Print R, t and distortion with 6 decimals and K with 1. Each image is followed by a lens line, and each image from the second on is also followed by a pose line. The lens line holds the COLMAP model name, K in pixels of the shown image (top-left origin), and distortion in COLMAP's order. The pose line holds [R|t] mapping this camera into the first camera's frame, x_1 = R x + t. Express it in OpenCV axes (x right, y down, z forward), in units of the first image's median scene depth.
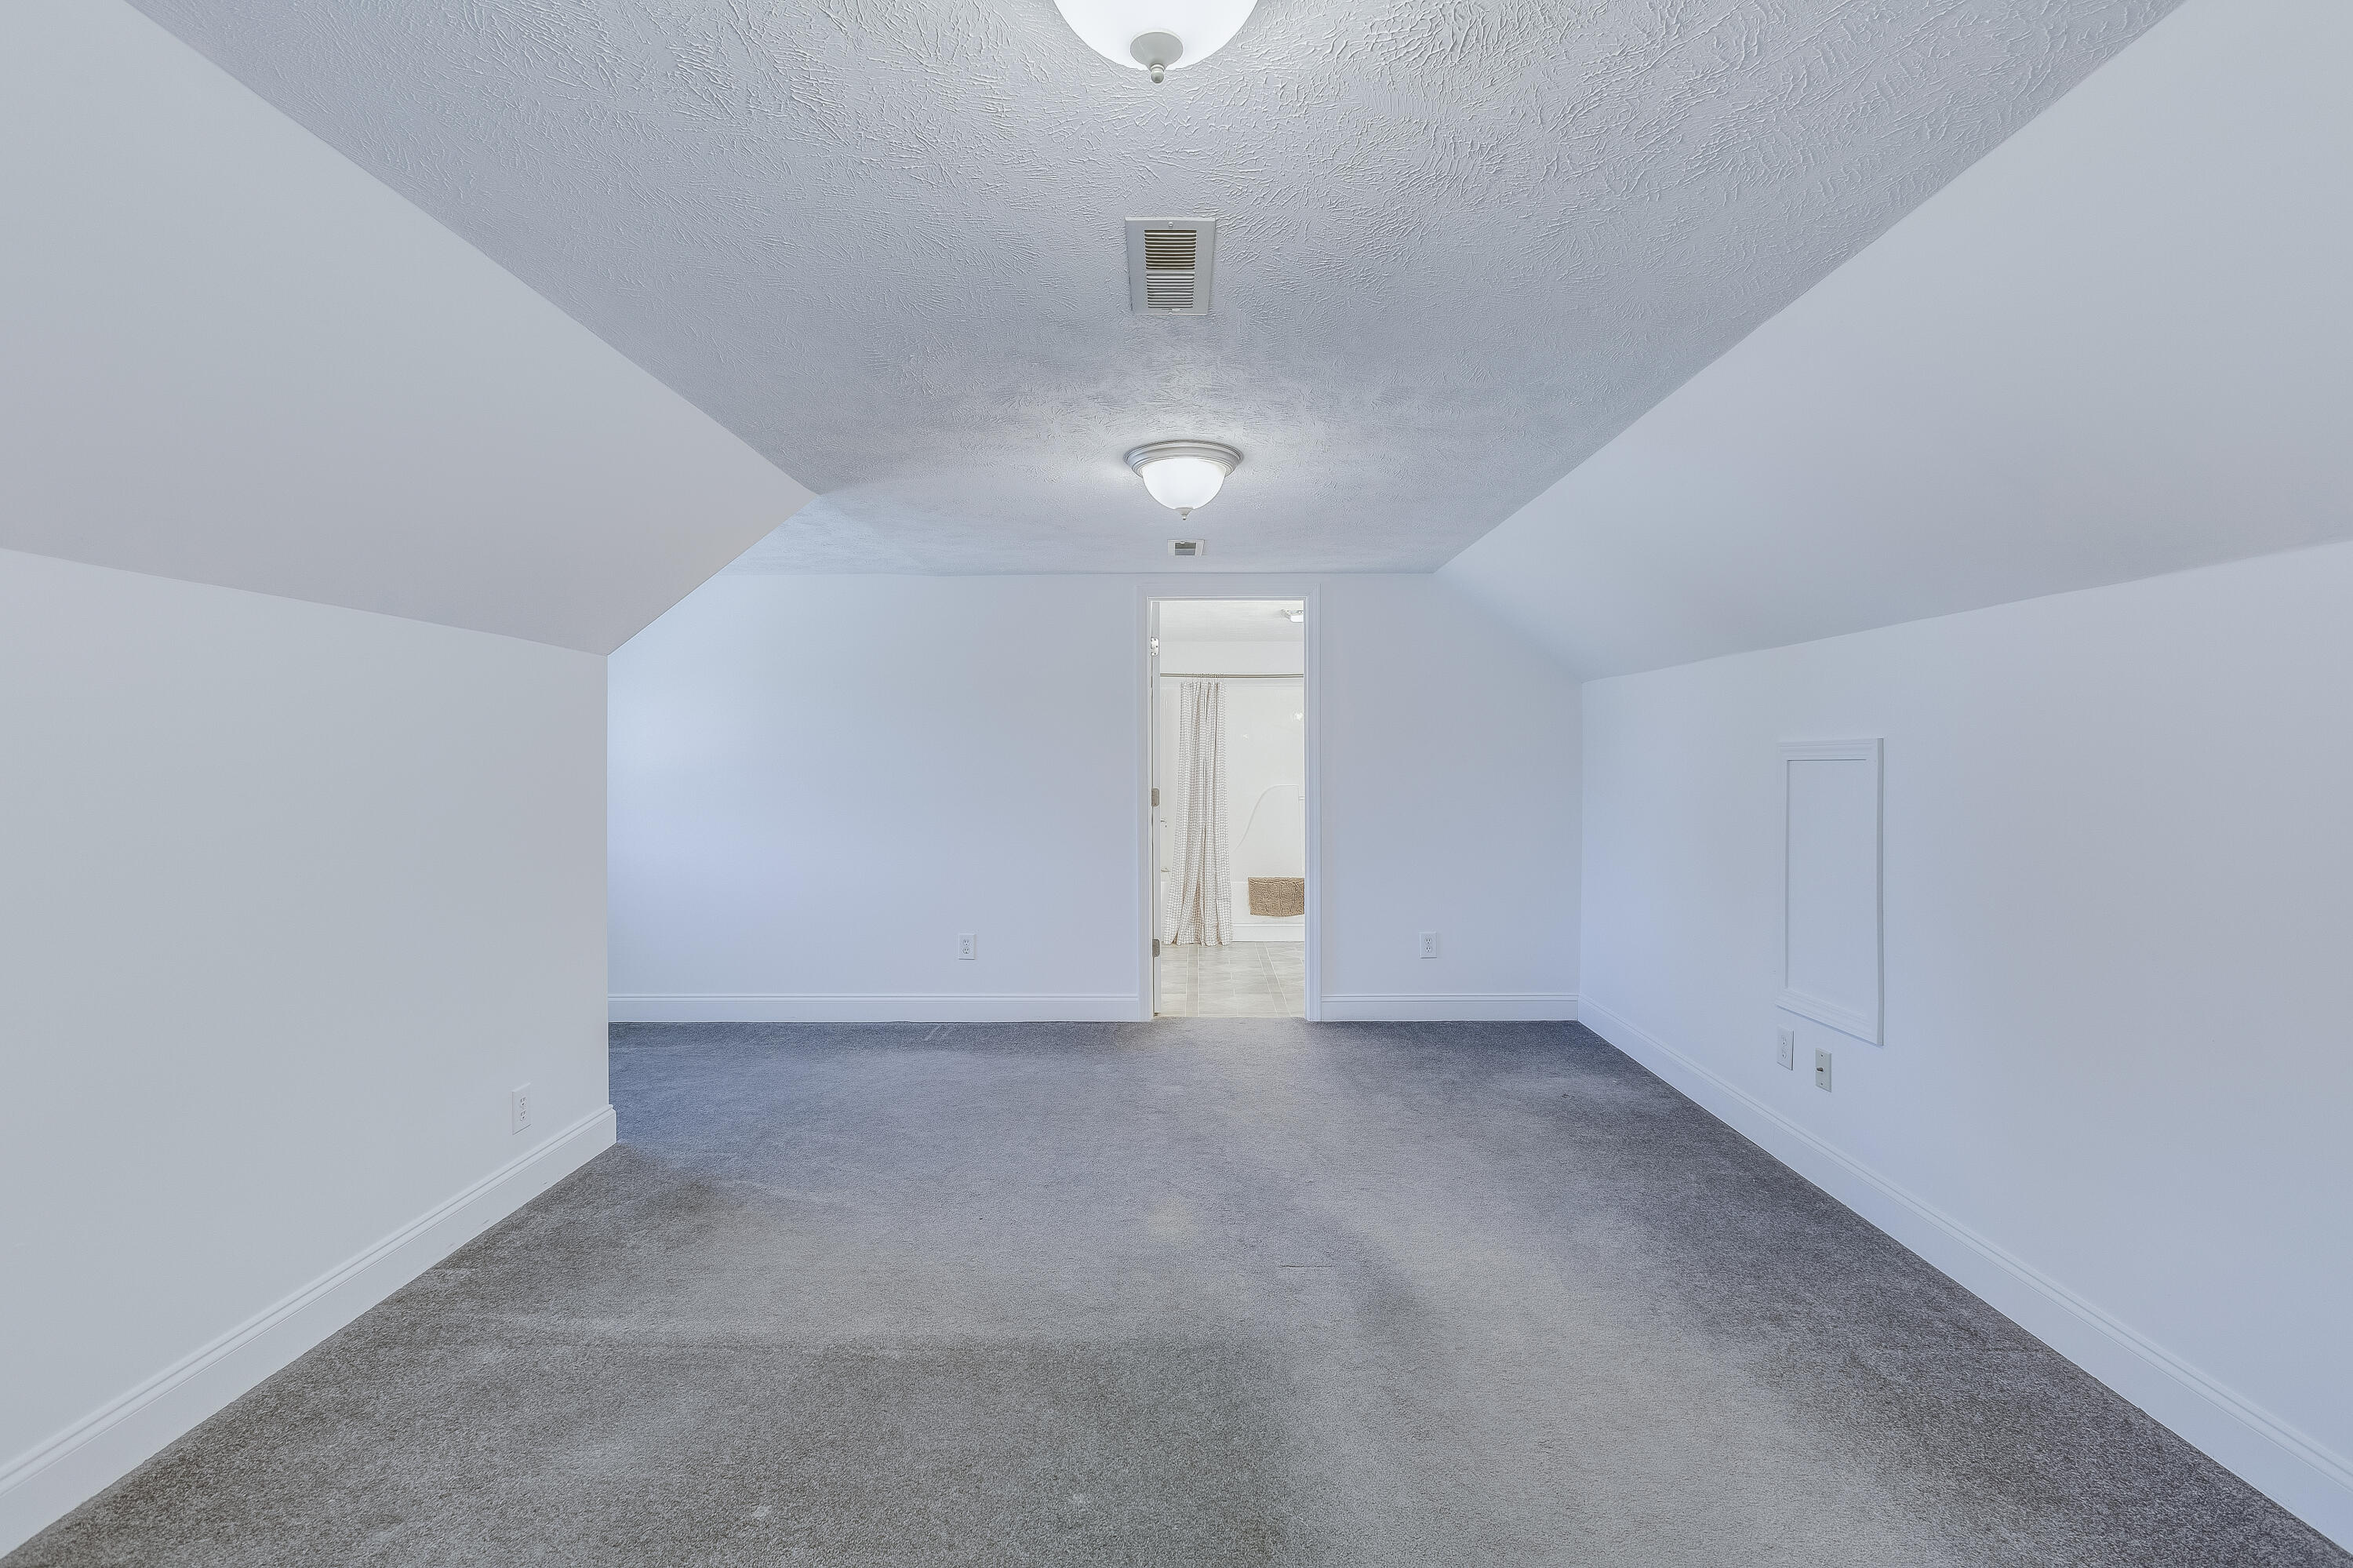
lens RADIAL K [[1046.7, 0, 1175.7], [0, 1046.7, 770.6], [0, 0, 1]] dist [0.002200, 0.000502]
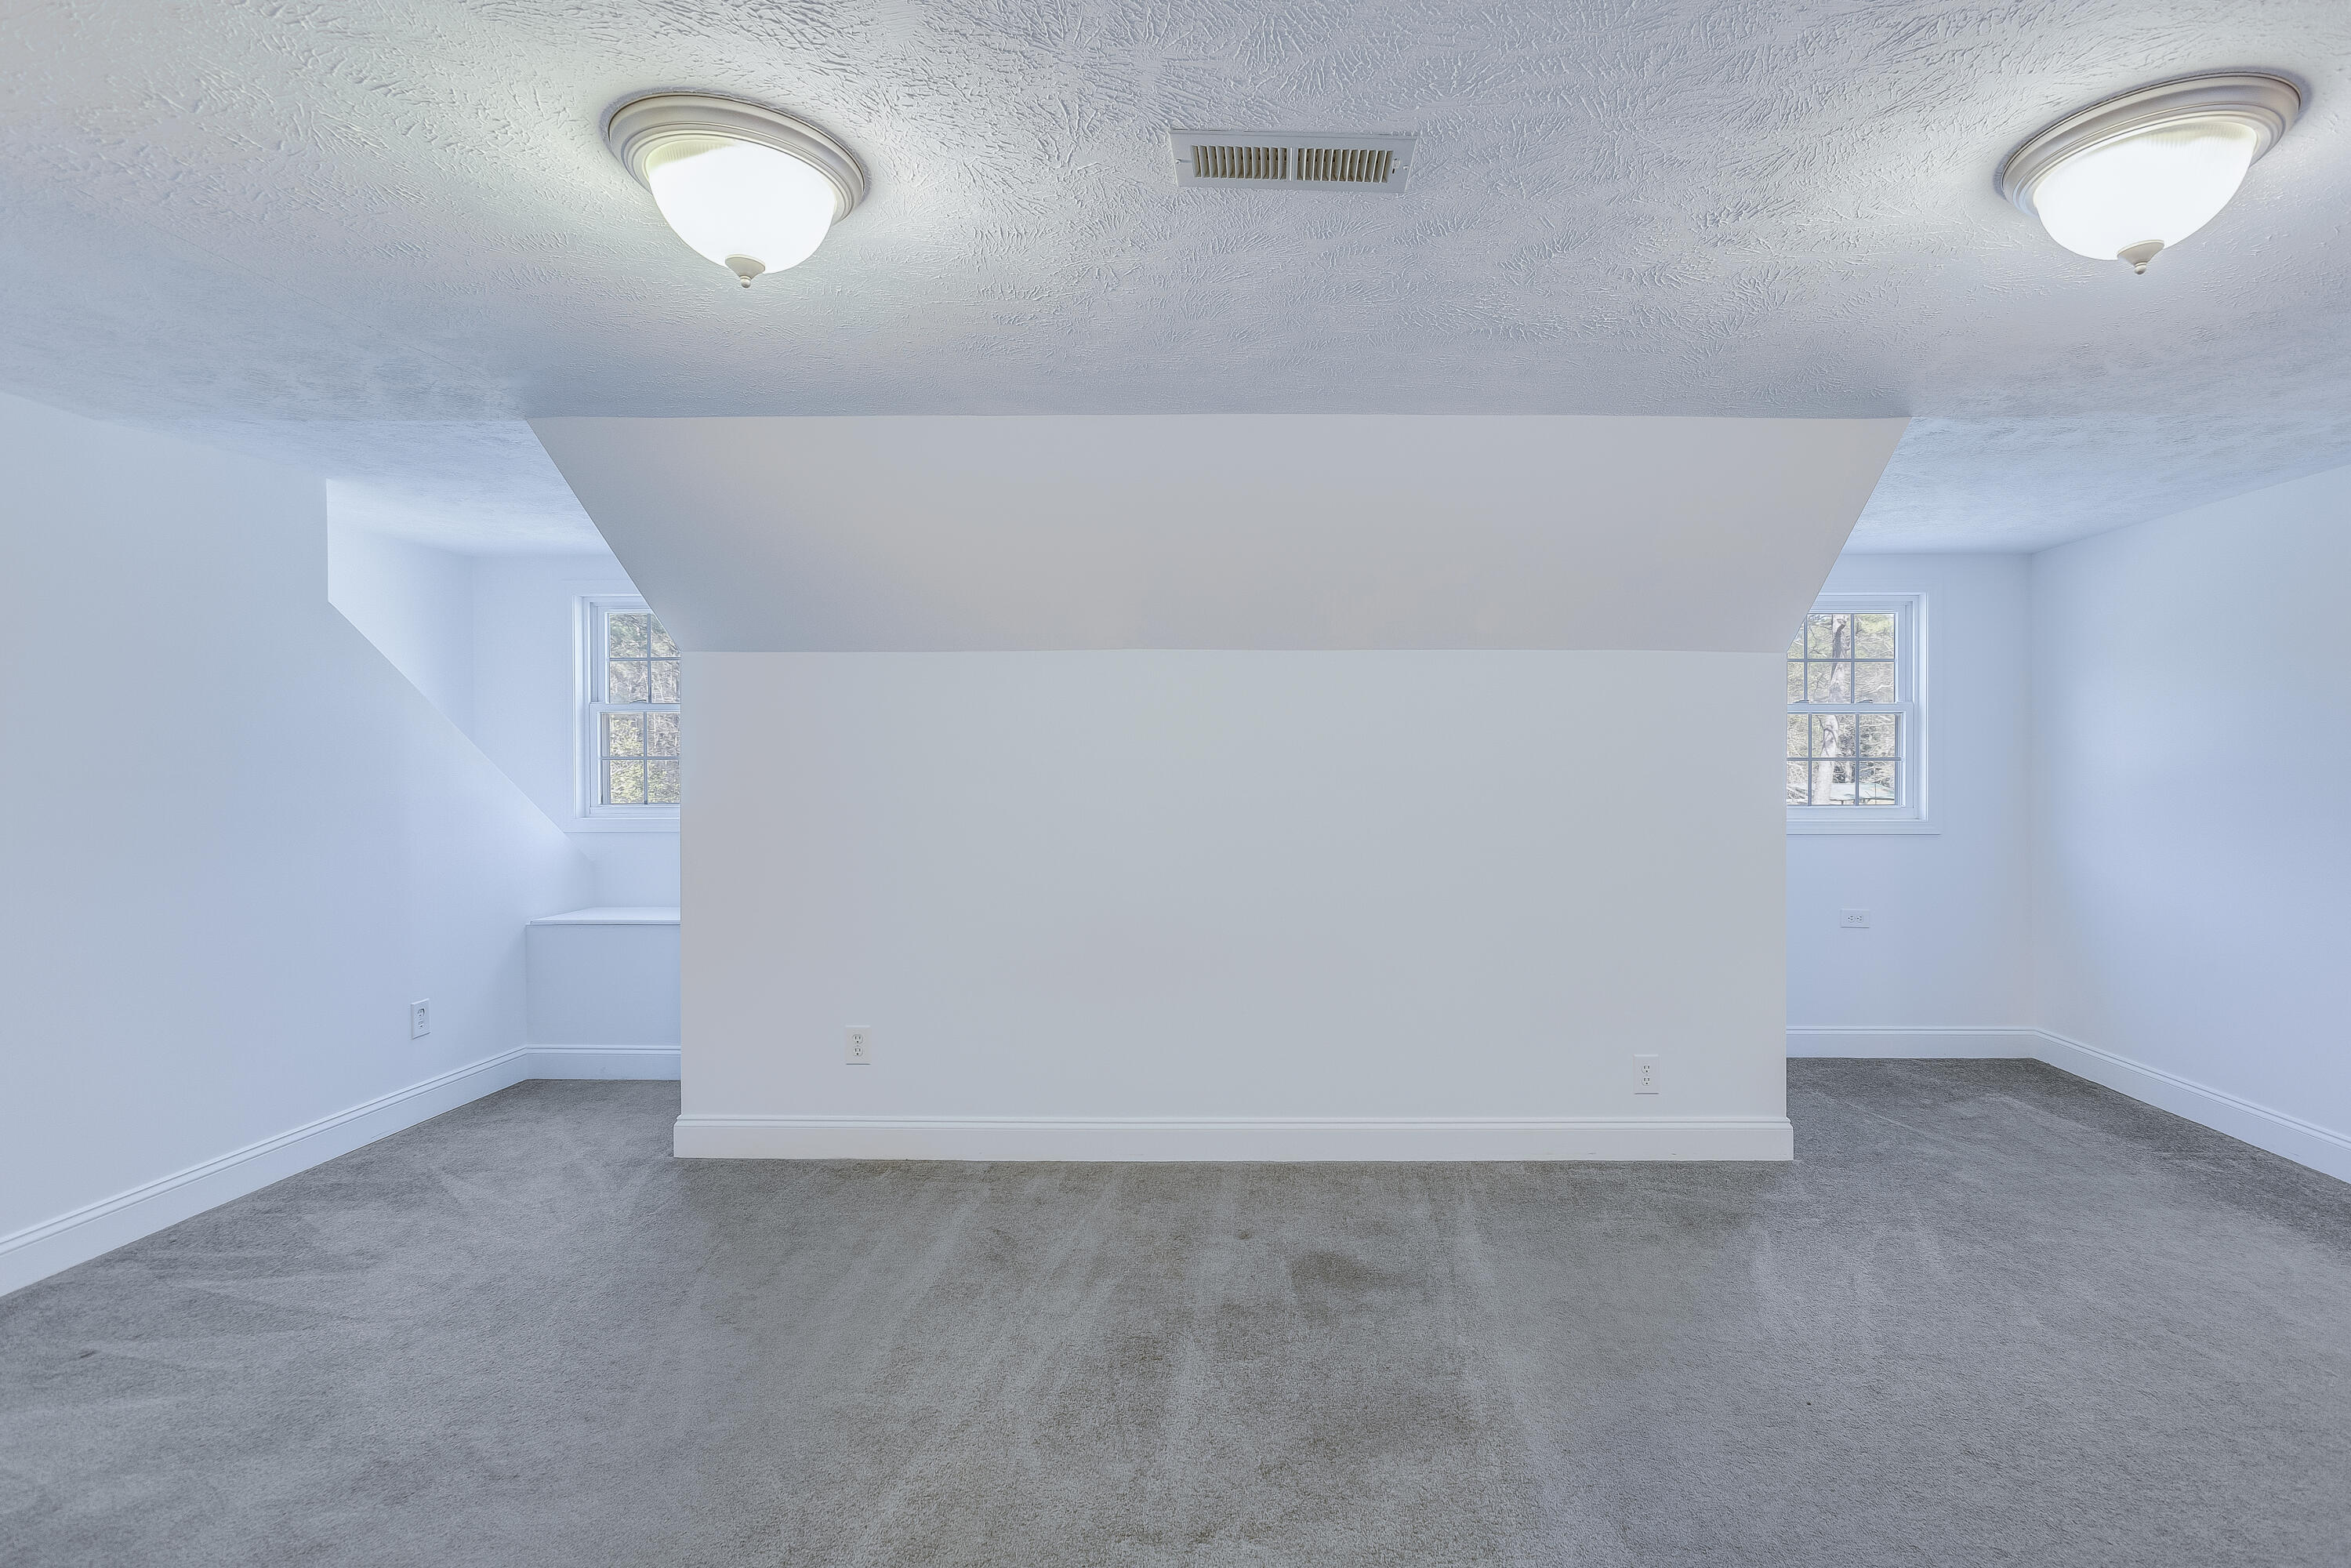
lens RADIAL K [[1054.2, 0, 1182.5], [0, 1054.2, 772.1], [0, 0, 1]] dist [-0.008937, 0.008306]
pose [[-0.049140, 0.010014, -0.998742, 0.550652], [0.003911, 0.999944, 0.009833, -0.010350], [0.998784, -0.003422, -0.049176, 0.616053]]
